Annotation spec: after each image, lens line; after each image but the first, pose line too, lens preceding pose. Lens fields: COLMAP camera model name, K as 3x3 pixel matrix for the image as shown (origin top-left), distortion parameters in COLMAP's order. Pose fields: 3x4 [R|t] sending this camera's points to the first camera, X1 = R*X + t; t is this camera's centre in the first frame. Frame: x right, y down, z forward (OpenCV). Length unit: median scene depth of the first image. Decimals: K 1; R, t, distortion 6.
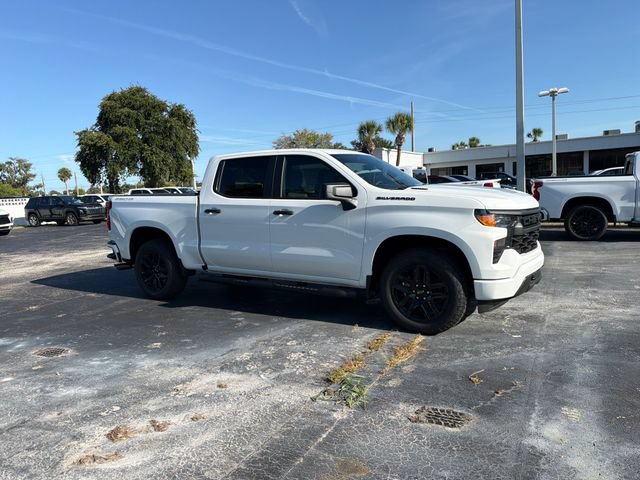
lens RADIAL K [[444.8, 0, 317.0], [0, 444.8, 254.9], [0, 0, 1]] dist [0.065083, -0.081438]
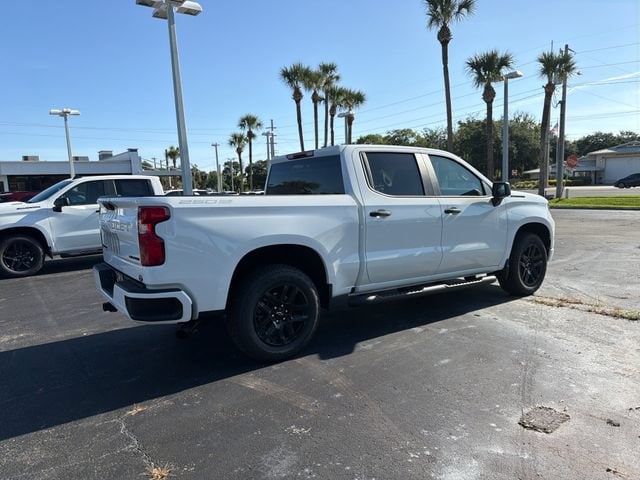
lens RADIAL K [[444.8, 0, 317.0], [0, 444.8, 254.9], [0, 0, 1]] dist [0.065083, -0.081438]
pose [[0.423844, -0.095231, 0.900715, -1.140228], [0.144274, 0.988858, 0.036660, -0.080222], [-0.894171, 0.114411, 0.432861, 0.866502]]
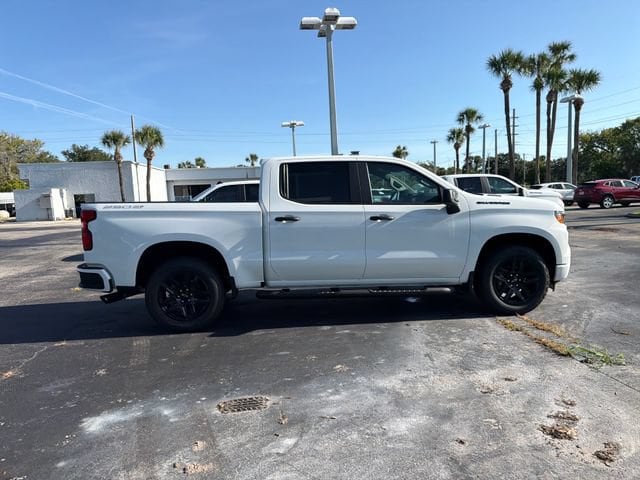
lens RADIAL K [[444.7, 0, 316.6], [0, 444.7, 257.7], [0, 0, 1]] dist [0.087635, -0.132072]
pose [[0.816511, -0.060577, 0.574143, -0.795657], [0.080667, 0.996695, -0.009560, -0.008397], [-0.571667, 0.054121, 0.818699, 0.271913]]
